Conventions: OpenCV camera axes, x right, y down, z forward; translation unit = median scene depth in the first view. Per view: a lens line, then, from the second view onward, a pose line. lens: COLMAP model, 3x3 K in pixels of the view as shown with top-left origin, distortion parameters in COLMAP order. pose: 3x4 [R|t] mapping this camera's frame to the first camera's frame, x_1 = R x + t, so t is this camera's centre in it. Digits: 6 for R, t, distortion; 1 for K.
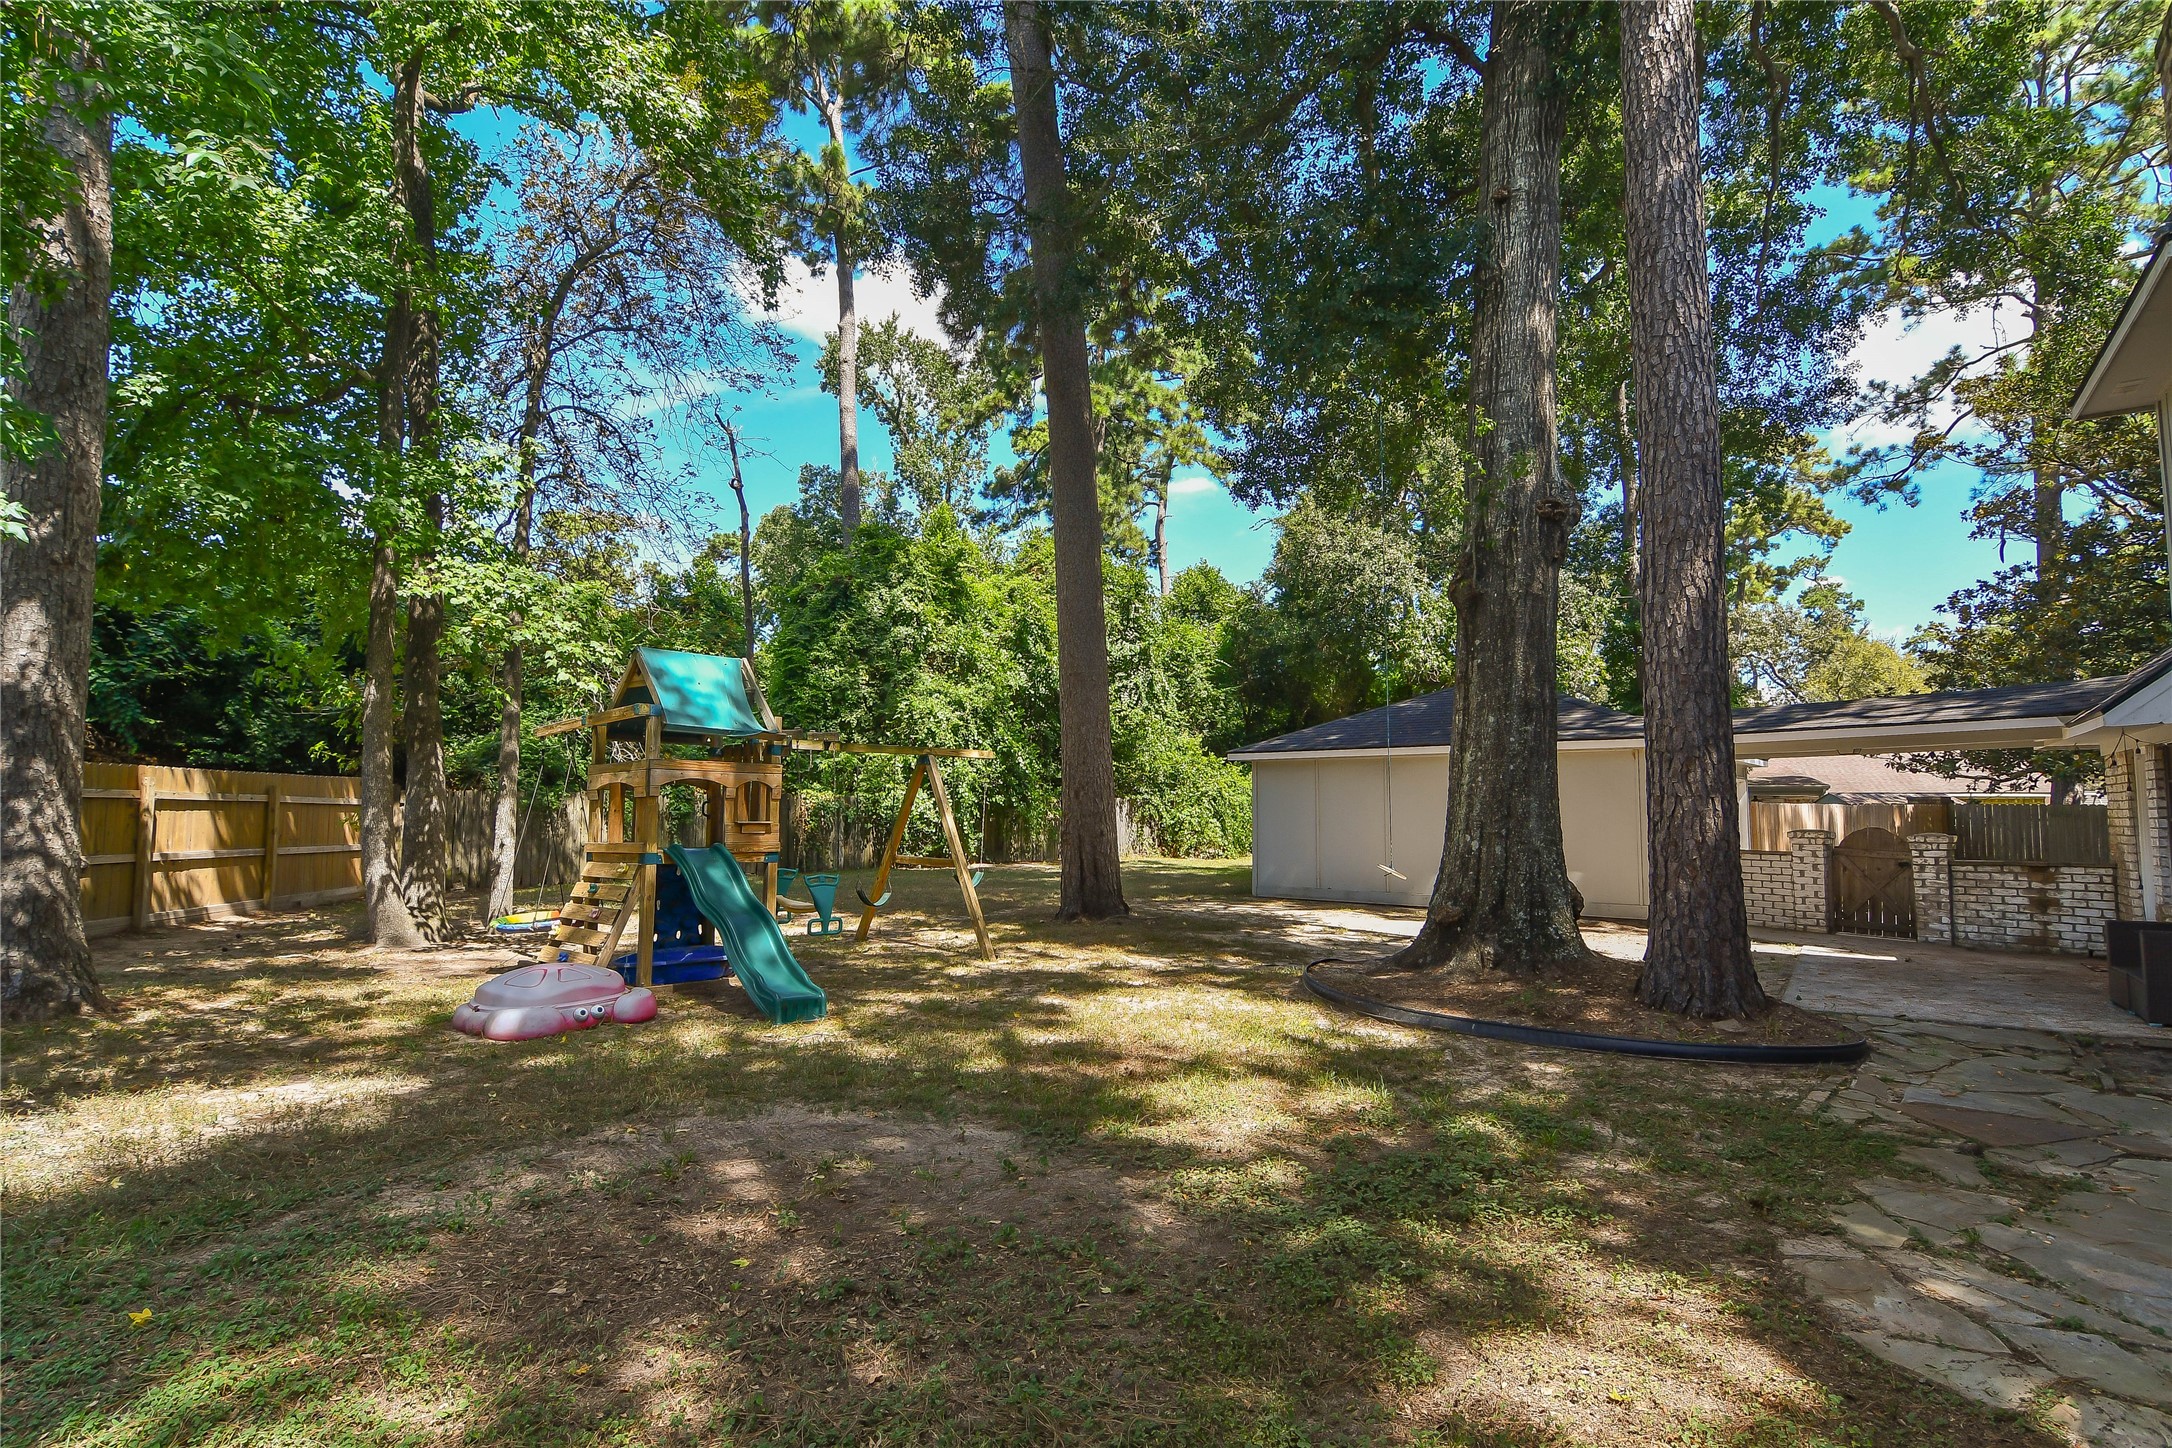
lens RADIAL K [[1042.7, 0, 1086.8], [0, 1042.7, 735.9], [0, 0, 1]] dist [0.000949, -0.000764]
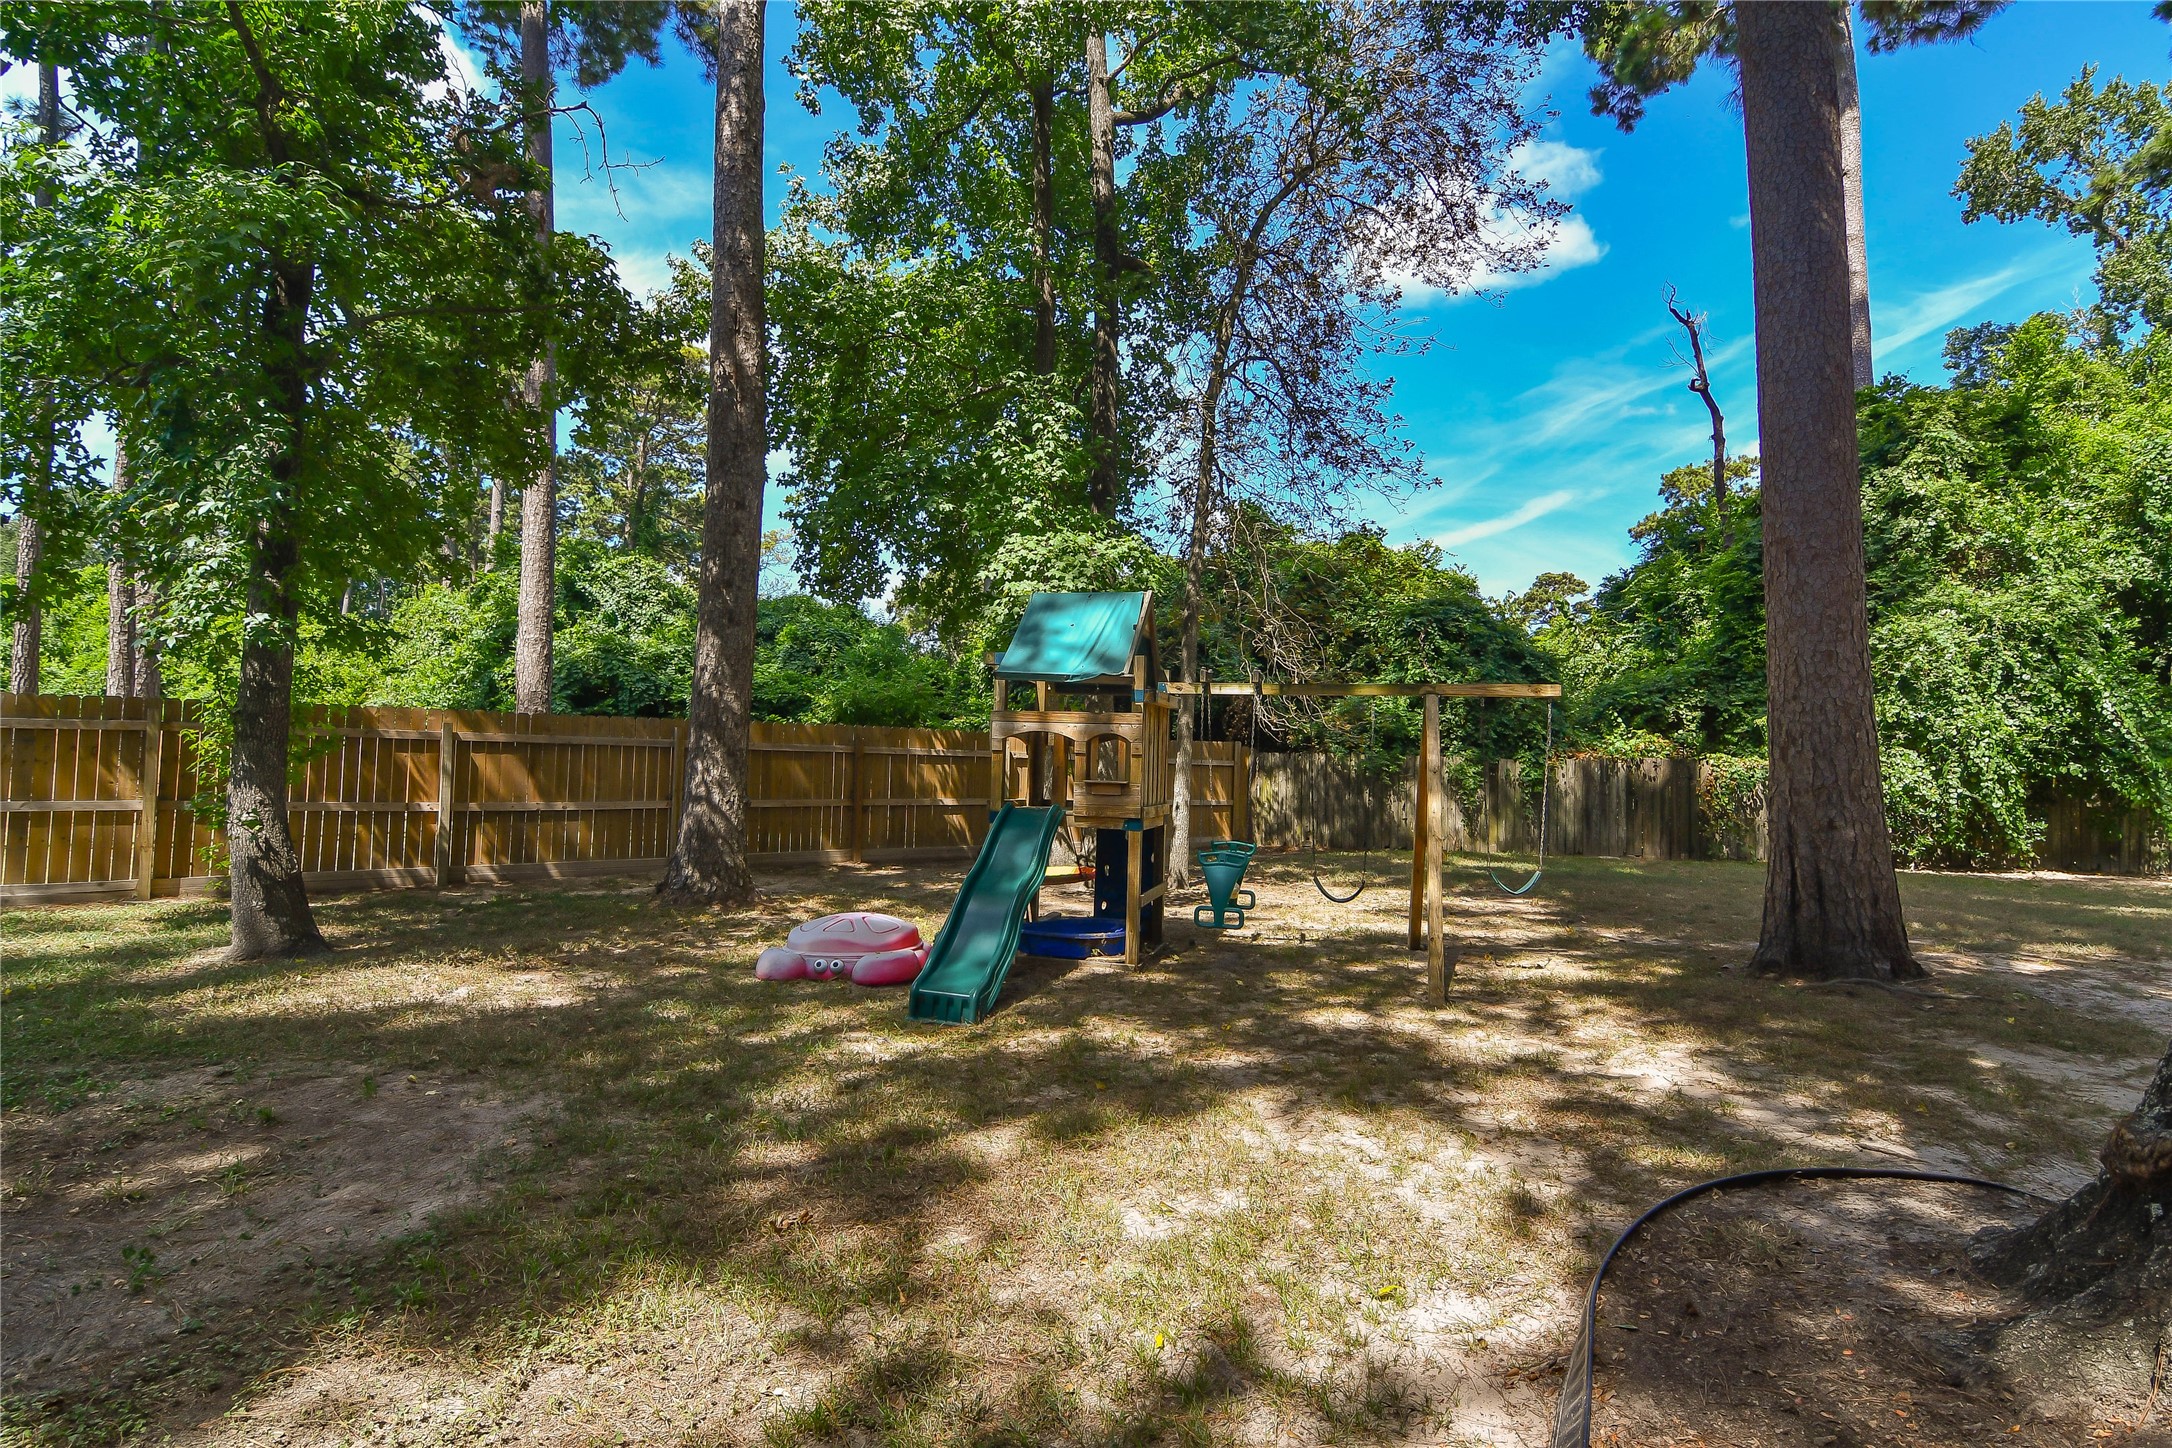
lens RADIAL K [[1076.9, 0, 1138.2], [0, 1076.9, 733.2], [0, 0, 1]] dist [0.006141, -0.008802]
pose [[0.552377, -0.035494, -0.832838, 0.143733], [0.051138, 0.998654, -0.008644, 0.018251], [0.832024, -0.037815, 0.553449, 0.191943]]
